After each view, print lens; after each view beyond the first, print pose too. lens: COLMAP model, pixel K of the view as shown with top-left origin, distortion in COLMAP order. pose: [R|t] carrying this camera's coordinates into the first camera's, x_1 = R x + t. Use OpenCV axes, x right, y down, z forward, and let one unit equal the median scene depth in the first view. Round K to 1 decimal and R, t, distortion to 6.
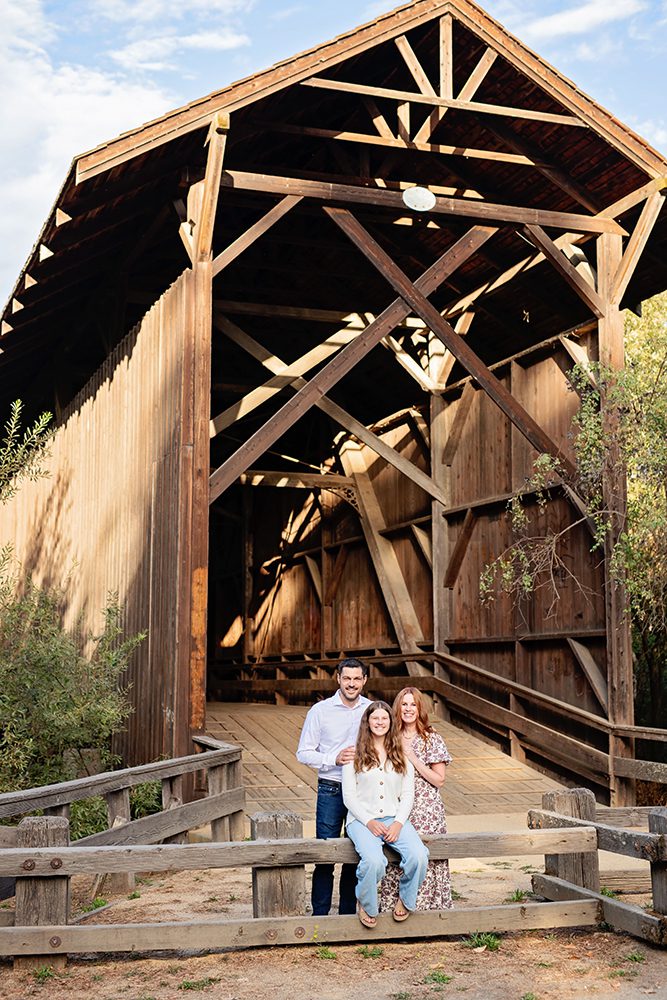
lens RADIAL K [[1433.2, 0, 312.6], [0, 1433.2, 499.2], [0, 0, 1]] dist [-0.030538, -0.045177]
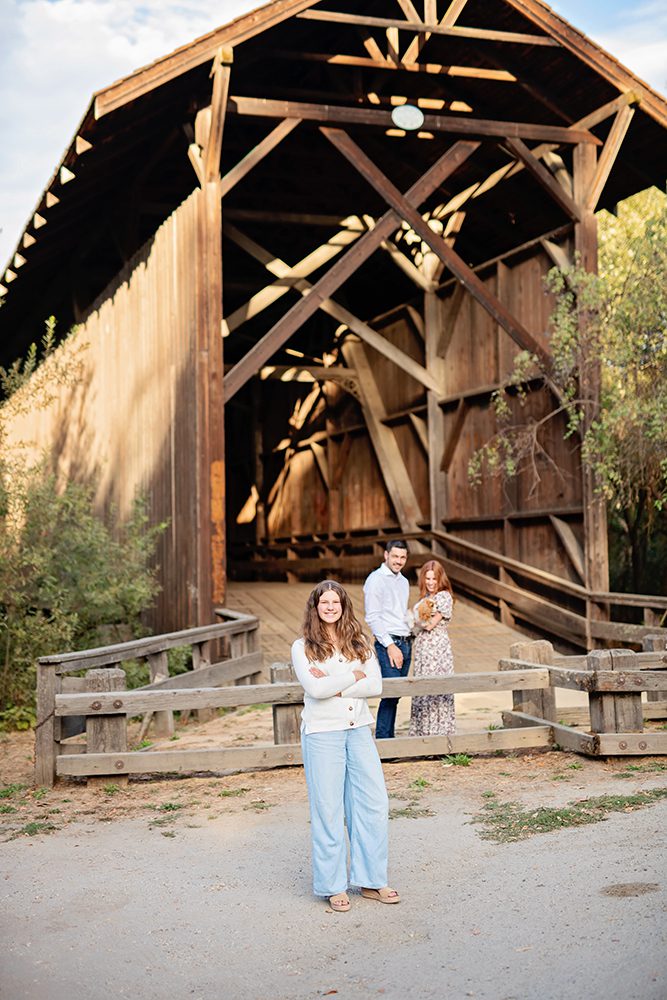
lens RADIAL K [[1433.2, 0, 312.6], [0, 1433.2, 499.2], [0, 0, 1]] dist [-0.030538, -0.045177]
pose [[0.999717, -0.022871, -0.006582, 0.002520], [0.023335, 0.996331, 0.082341, -0.011867], [0.004674, -0.082471, 0.996582, -0.110839]]
